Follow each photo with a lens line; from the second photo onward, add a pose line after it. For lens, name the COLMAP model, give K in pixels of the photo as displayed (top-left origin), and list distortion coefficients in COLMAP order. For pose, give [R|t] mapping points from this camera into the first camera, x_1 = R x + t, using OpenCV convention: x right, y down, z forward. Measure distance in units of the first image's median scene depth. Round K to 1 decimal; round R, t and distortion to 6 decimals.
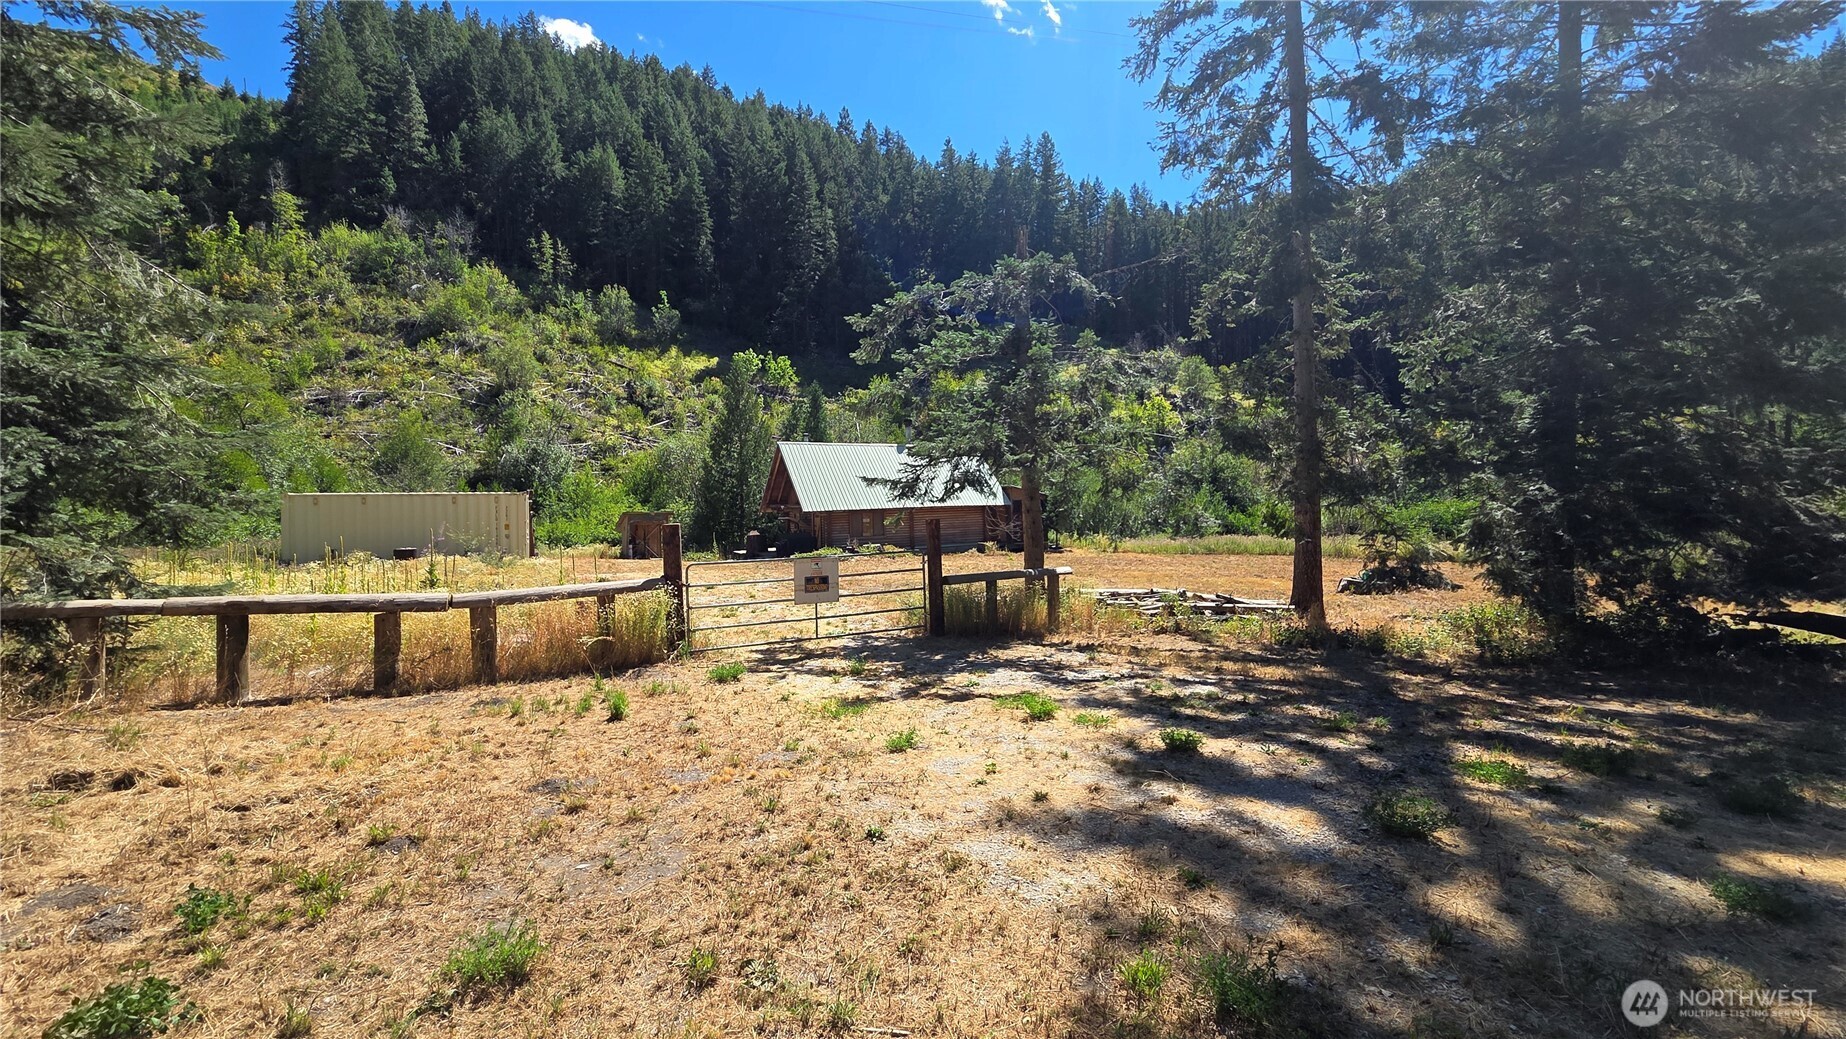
lens RADIAL K [[733.8, 0, 942.3], [0, 733.8, 504.3], [0, 0, 1]] dist [-0.000745, -0.000172]
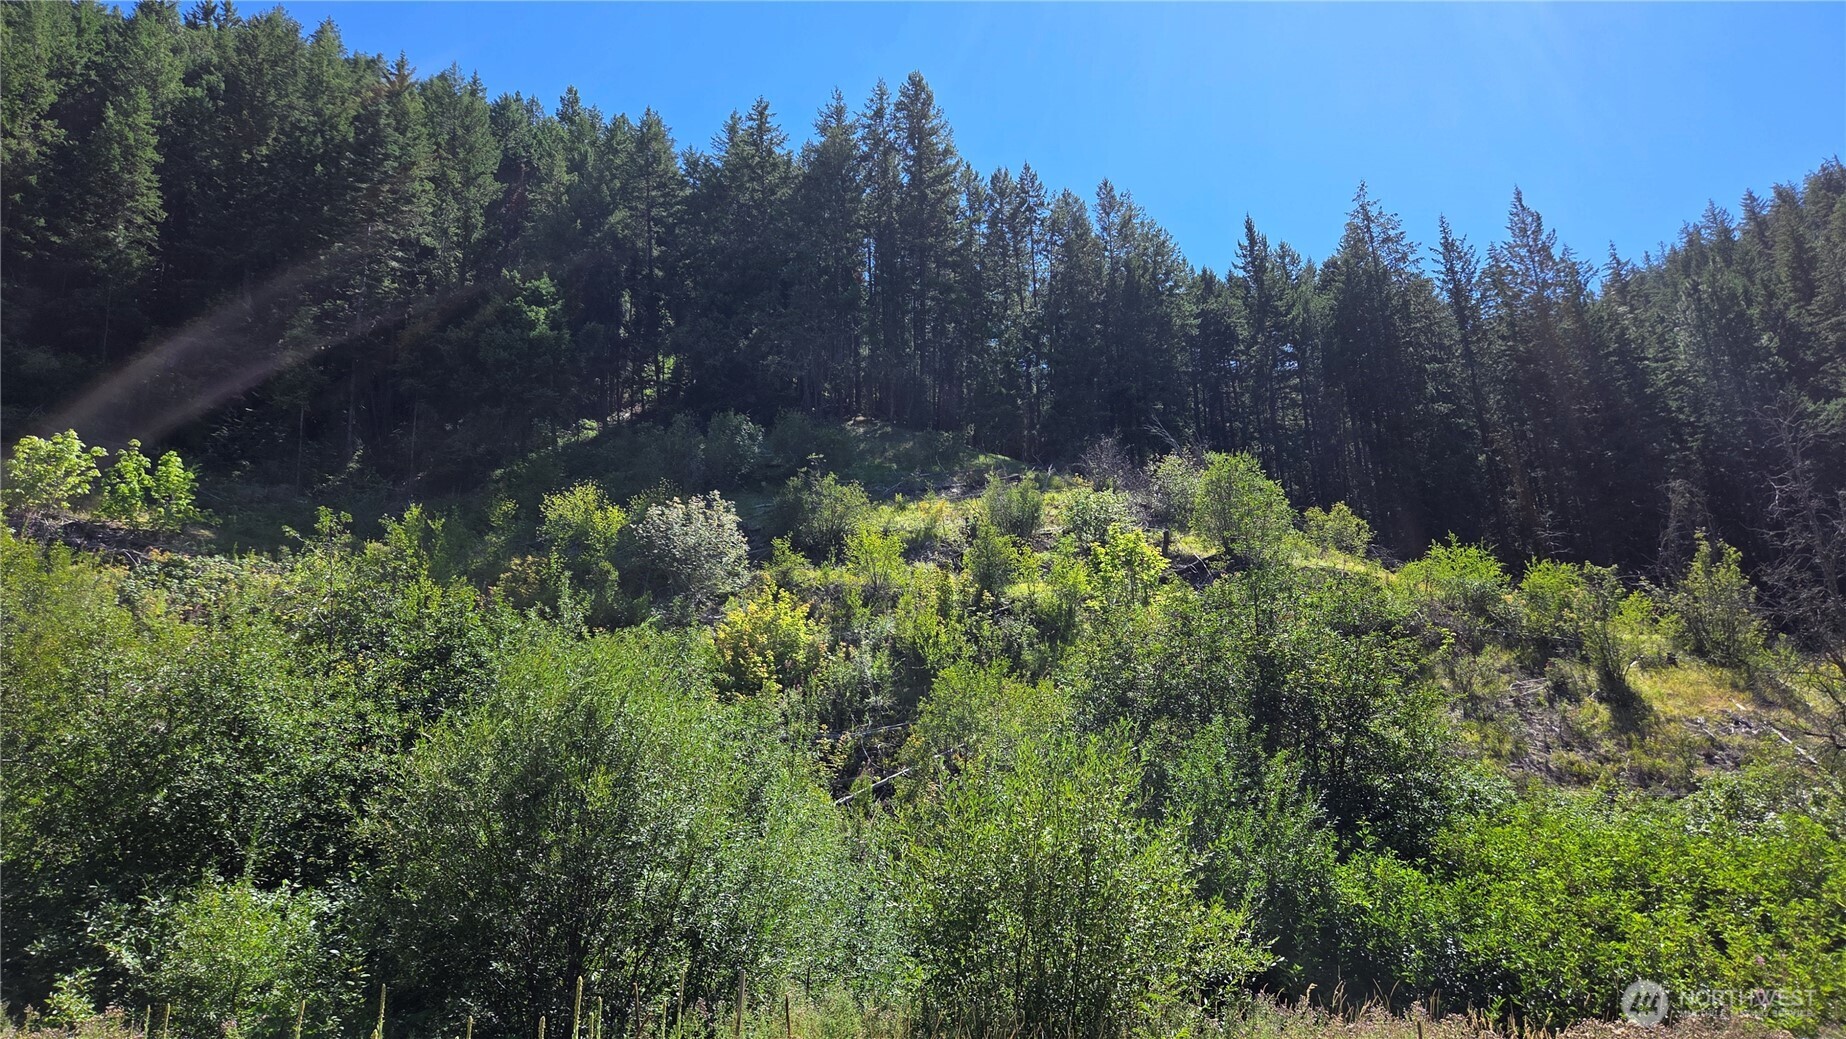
lens RADIAL K [[1201.7, 0, 918.6], [0, 1201.7, 535.4], [0, 0, 1]] dist [-0.004062, -0.010442]
pose [[0.999671, 0.001659, 0.025594, 0.174573], [0.005245, 0.963587, -0.267343, 0.009518], [-0.025106, 0.267389, 0.963262, 0.434196]]
